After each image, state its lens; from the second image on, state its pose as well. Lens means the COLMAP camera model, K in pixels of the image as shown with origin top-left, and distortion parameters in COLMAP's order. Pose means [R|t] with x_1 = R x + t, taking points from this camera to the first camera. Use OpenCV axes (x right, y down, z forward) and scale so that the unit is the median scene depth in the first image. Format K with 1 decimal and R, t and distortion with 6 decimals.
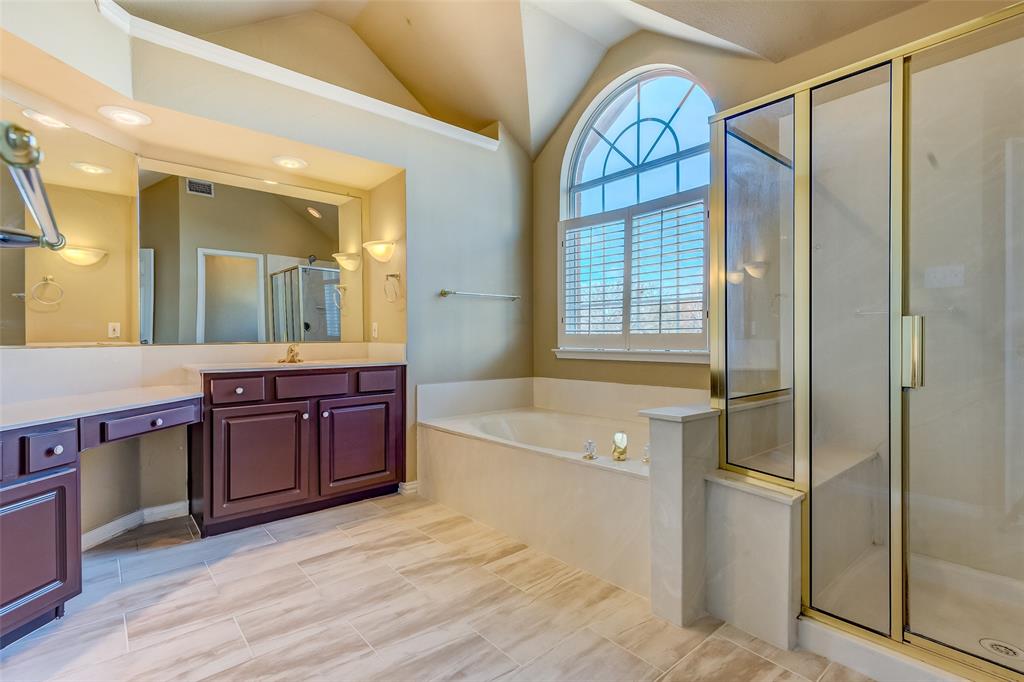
lens RADIAL K [[480.0, 0, 512.0], [0, 480.0, 341.0], [0, 0, 1]] dist [0.000173, 0.000337]
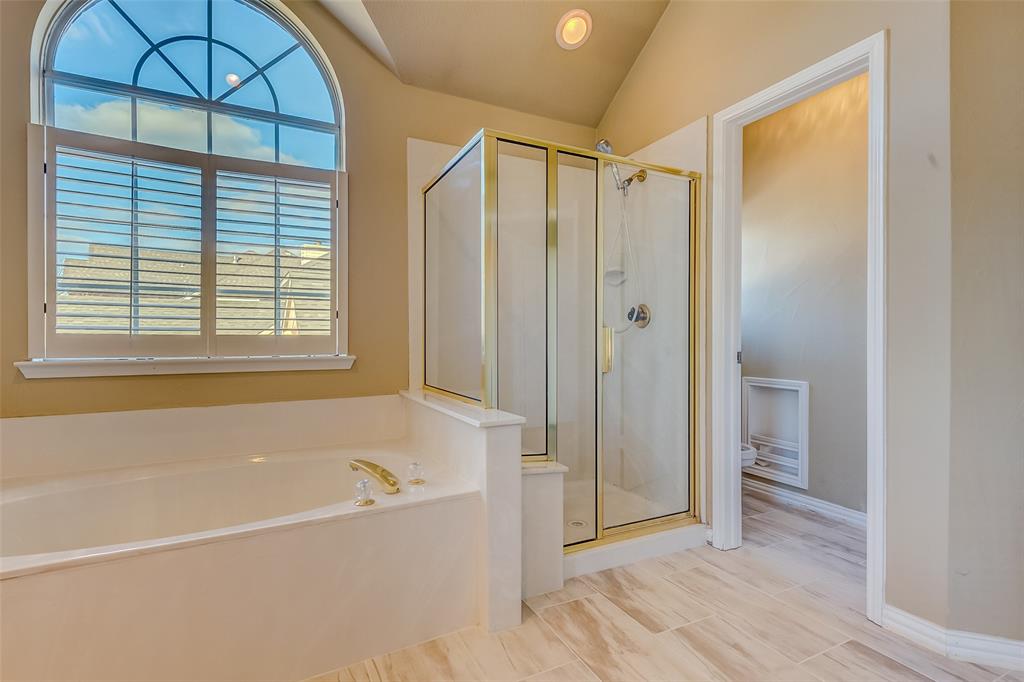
lens RADIAL K [[480.0, 0, 512.0], [0, 480.0, 341.0], [0, 0, 1]] dist [0.000173, 0.000337]
pose [[0.237481, 0.001233, 0.971391, -0.348495], [0.004142, 0.999989, -0.002282, -0.002637], [-0.971383, 0.004566, 0.237473, 0.417748]]
